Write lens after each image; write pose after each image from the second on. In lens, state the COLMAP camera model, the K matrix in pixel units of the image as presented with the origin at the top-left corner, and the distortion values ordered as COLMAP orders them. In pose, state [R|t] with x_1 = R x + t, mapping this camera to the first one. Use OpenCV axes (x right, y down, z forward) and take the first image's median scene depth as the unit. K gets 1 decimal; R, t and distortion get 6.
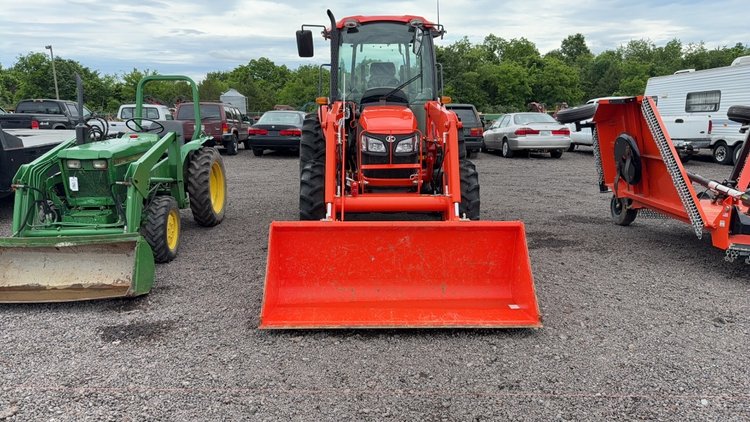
lens RADIAL K [[503.0, 0, 375.0], [0, 503.0, 211.0], [0, 0, 1]] dist [0.075356, -0.109010]
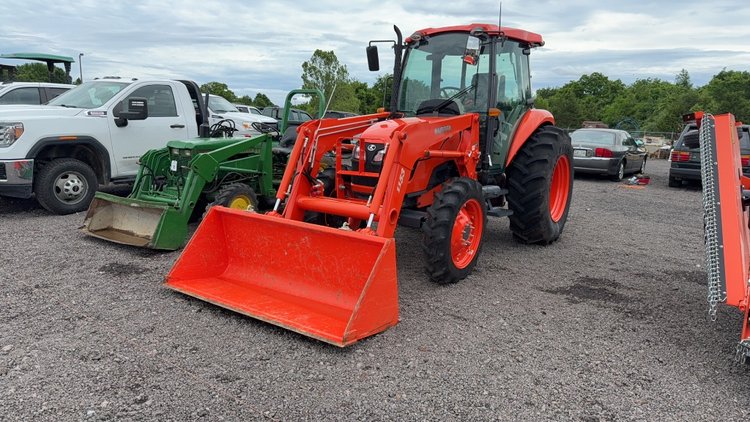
lens RADIAL K [[503.0, 0, 375.0], [0, 503.0, 211.0], [0, 0, 1]] dist [0.075356, -0.109010]
pose [[0.806855, 0.130773, -0.576093, 0.522162], [-0.148442, 0.988783, 0.016551, -0.027908], [0.571796, 0.072163, 0.817216, 0.147860]]
